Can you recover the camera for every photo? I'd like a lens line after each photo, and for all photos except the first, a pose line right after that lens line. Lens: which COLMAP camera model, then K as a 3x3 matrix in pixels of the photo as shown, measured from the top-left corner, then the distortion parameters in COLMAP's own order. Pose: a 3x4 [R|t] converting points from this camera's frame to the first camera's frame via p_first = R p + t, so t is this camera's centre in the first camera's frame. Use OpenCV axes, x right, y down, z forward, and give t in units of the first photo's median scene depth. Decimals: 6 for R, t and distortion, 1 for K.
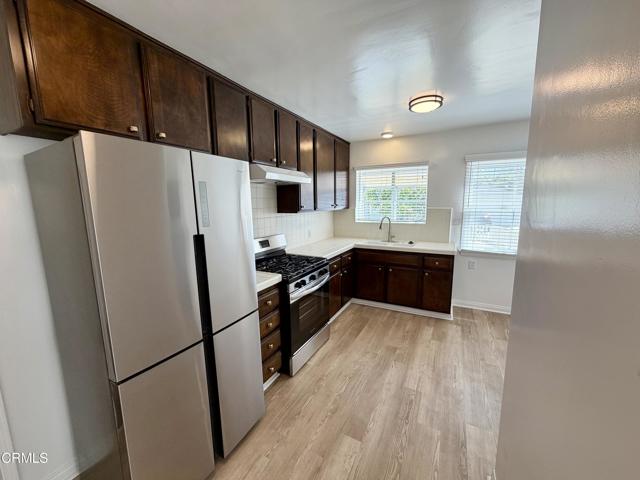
lens RADIAL K [[255.2, 0, 317.6], [0, 255.2, 239.2], [0, 0, 1]] dist [0.002149, 0.000321]
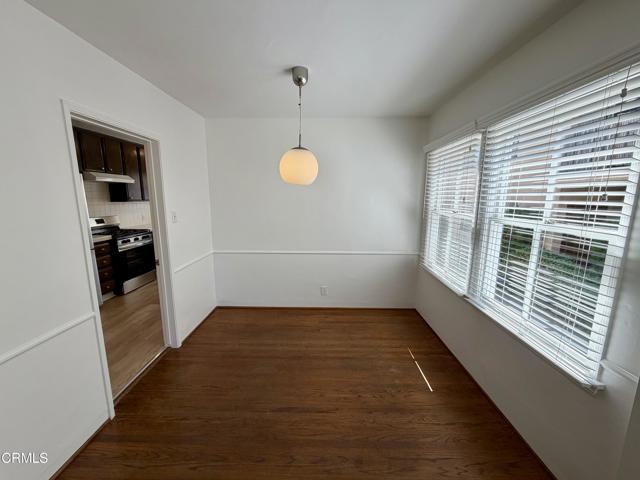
lens RADIAL K [[255.2, 0, 317.6], [0, 255.2, 239.2], [0, 0, 1]] dist [0.002149, 0.000321]
pose [[0.892803, -0.053182, 0.447296, 0.320833], [0.045730, 0.998577, 0.027450, 0.171207], [-0.448119, -0.004052, 0.893965, -1.149788]]
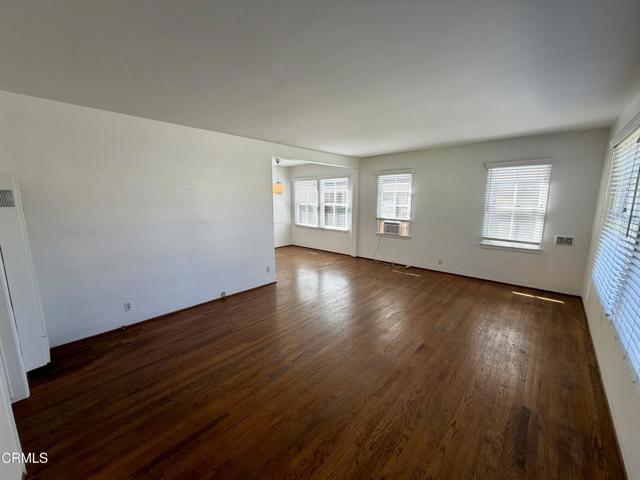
lens RADIAL K [[255.2, 0, 317.6], [0, 255.2, 239.2], [0, 0, 1]] dist [0.002149, 0.000321]
pose [[0.249863, -0.140823, 0.957986, -4.383205], [0.140613, 0.984157, 0.107995, 0.307781], [-0.958017, 0.107721, 0.265705, -1.659099]]
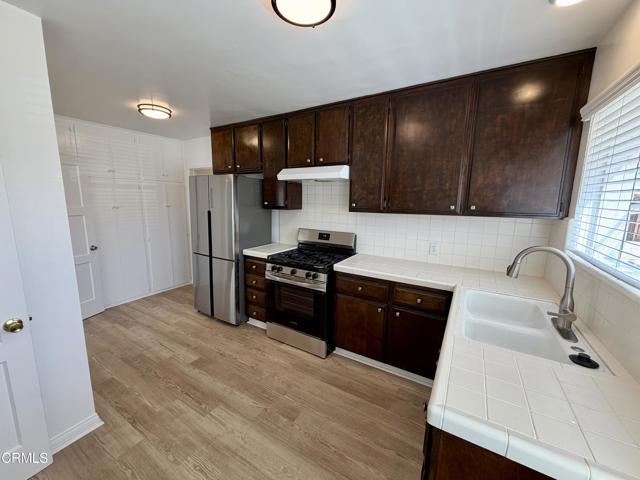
lens RADIAL K [[255.2, 0, 317.6], [0, 255.2, 239.2], [0, 0, 1]] dist [0.002149, 0.000321]
pose [[-0.056027, 0.171936, -0.983514, 1.043325], [-0.154732, 0.971664, 0.178679, -0.191856], [0.986366, 0.162192, -0.027836, 1.195283]]
